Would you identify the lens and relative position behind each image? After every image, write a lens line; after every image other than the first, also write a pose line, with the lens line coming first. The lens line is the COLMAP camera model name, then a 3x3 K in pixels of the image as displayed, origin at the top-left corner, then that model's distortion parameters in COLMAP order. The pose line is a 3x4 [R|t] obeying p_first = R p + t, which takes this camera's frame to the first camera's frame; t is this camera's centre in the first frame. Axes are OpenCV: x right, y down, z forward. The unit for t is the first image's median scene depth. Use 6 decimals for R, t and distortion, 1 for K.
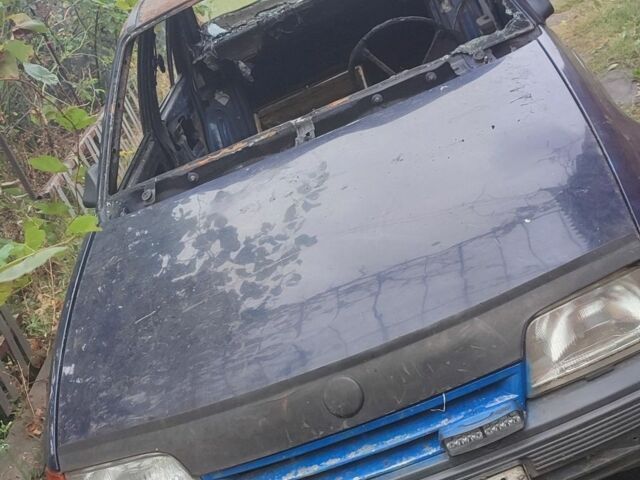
lens RADIAL K [[1040.0, 0, 320.0], [0, 1040.0, 240.0], [0, 0, 1]] dist [0.046604, -0.148639]
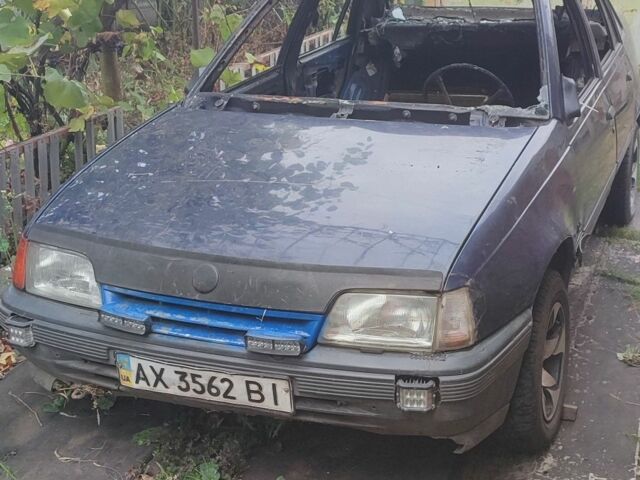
lens RADIAL K [[1040.0, 0, 320.0], [0, 1040.0, 240.0], [0, 0, 1]] dist [0.046604, -0.148639]
pose [[0.866366, 0.464700, -0.182933, 0.362351], [-0.459502, 0.885213, 0.072491, -0.062891], [0.195621, 0.021254, 0.980449, -0.318843]]
